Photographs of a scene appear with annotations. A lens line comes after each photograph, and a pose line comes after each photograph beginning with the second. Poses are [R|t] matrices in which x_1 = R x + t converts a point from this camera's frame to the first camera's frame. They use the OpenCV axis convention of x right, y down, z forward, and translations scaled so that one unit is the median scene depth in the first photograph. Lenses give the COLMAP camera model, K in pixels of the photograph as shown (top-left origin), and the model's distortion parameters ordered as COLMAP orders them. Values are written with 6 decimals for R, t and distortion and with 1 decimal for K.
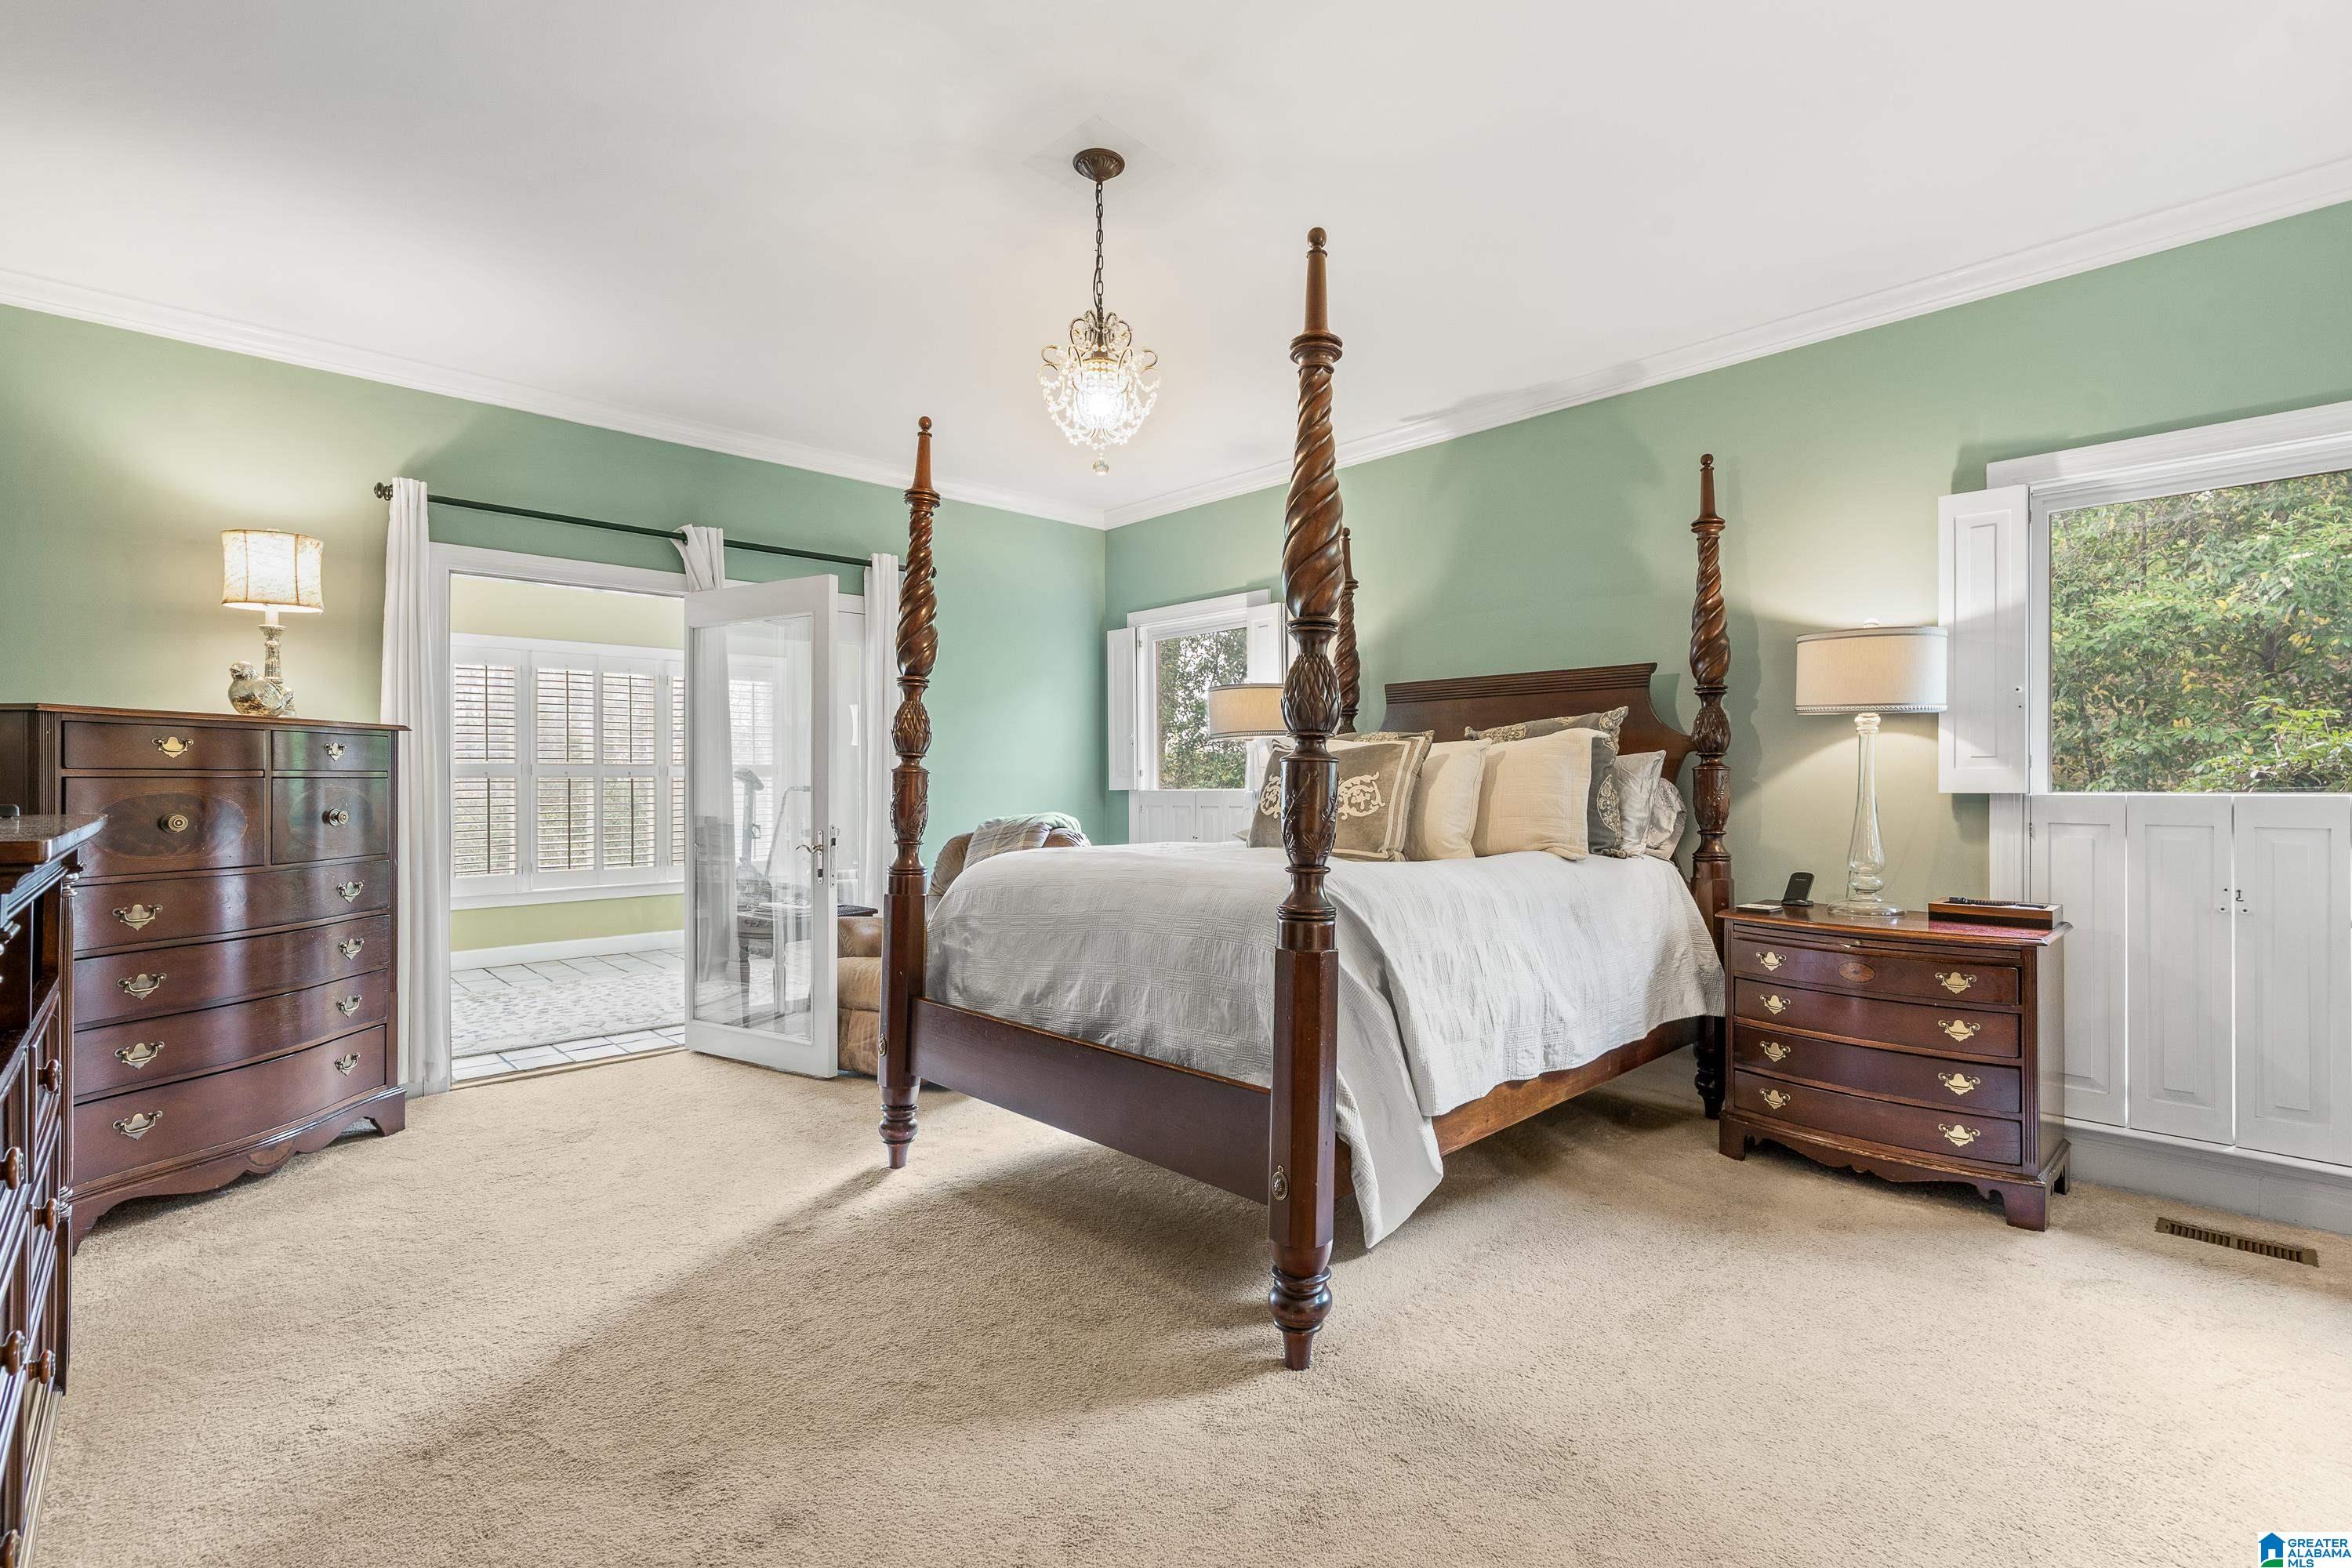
lens RADIAL K [[1085.0, 0, 1176.0], [0, 1085.0, 784.0], [0, 0, 1]] dist [-0.001834, 0.000136]
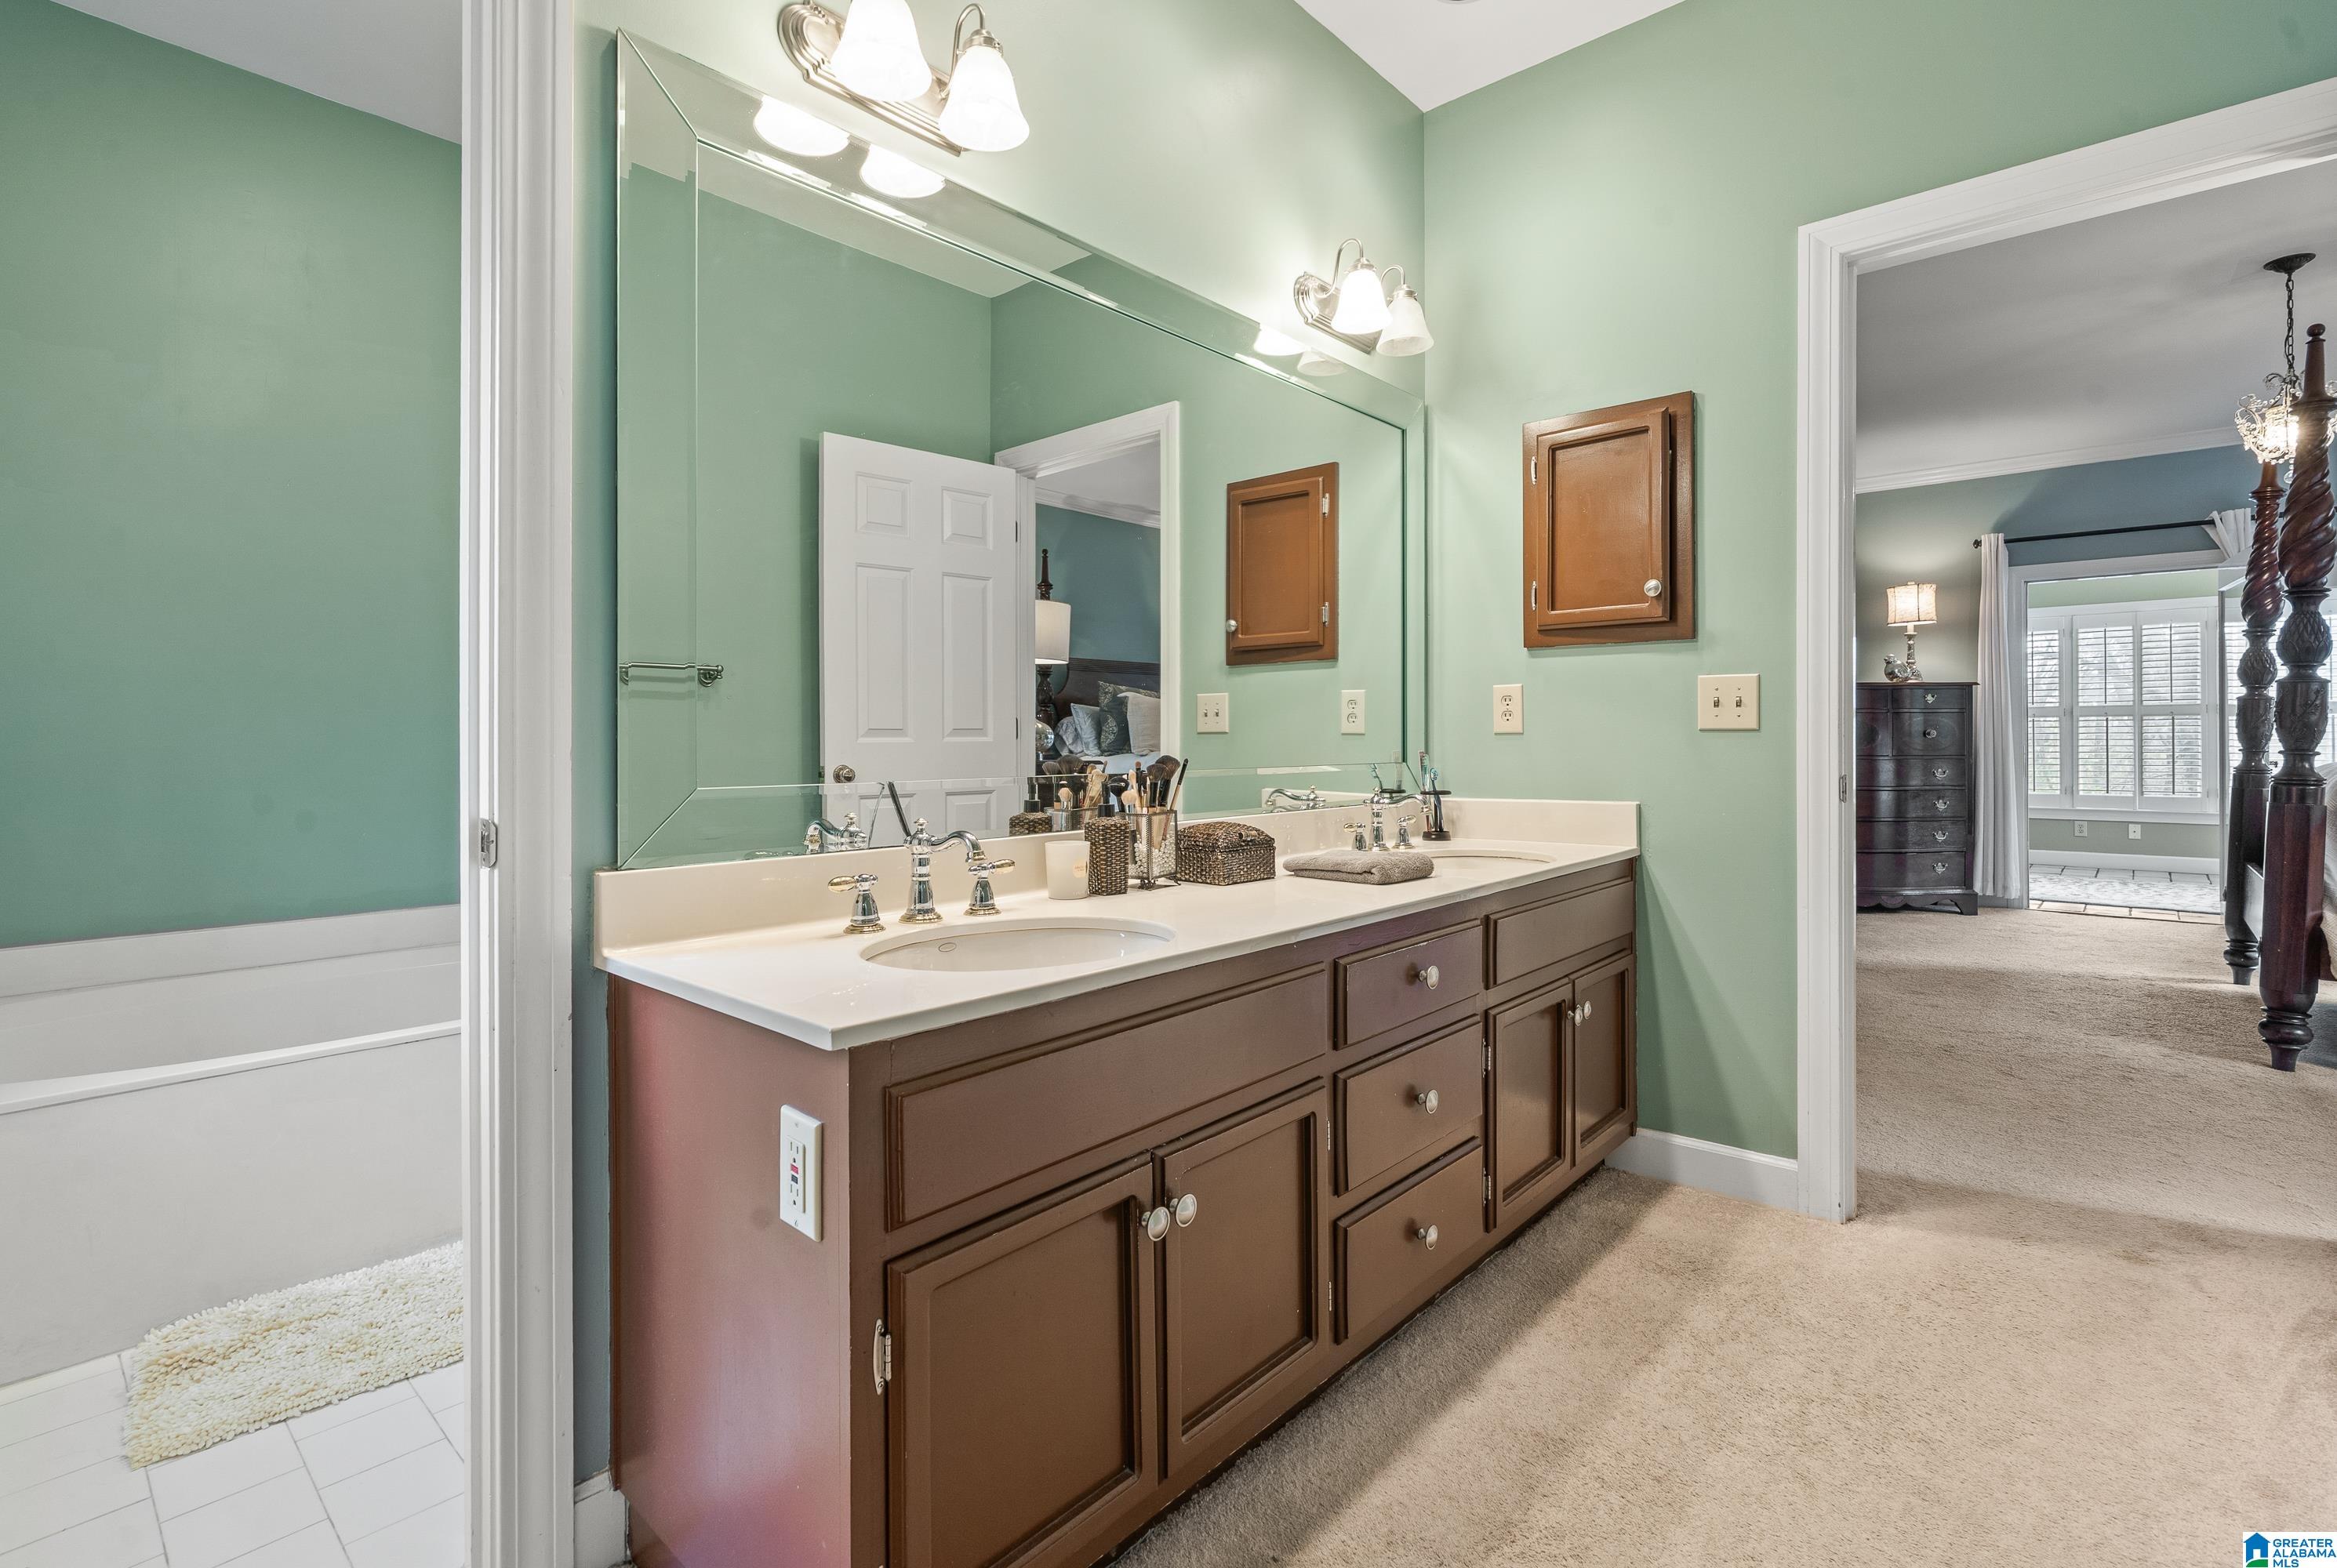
lens RADIAL K [[1072.7, 0, 1166.4], [0, 1072.7, 740.6], [0, 0, 1]] dist [0.000872, 0.000209]
pose [[0.081725, 0.000420, -0.996655, 0.874661], [0.001248, 0.999999, 0.000524, 0.034941], [0.996654, -0.001287, 0.081724, -0.414576]]
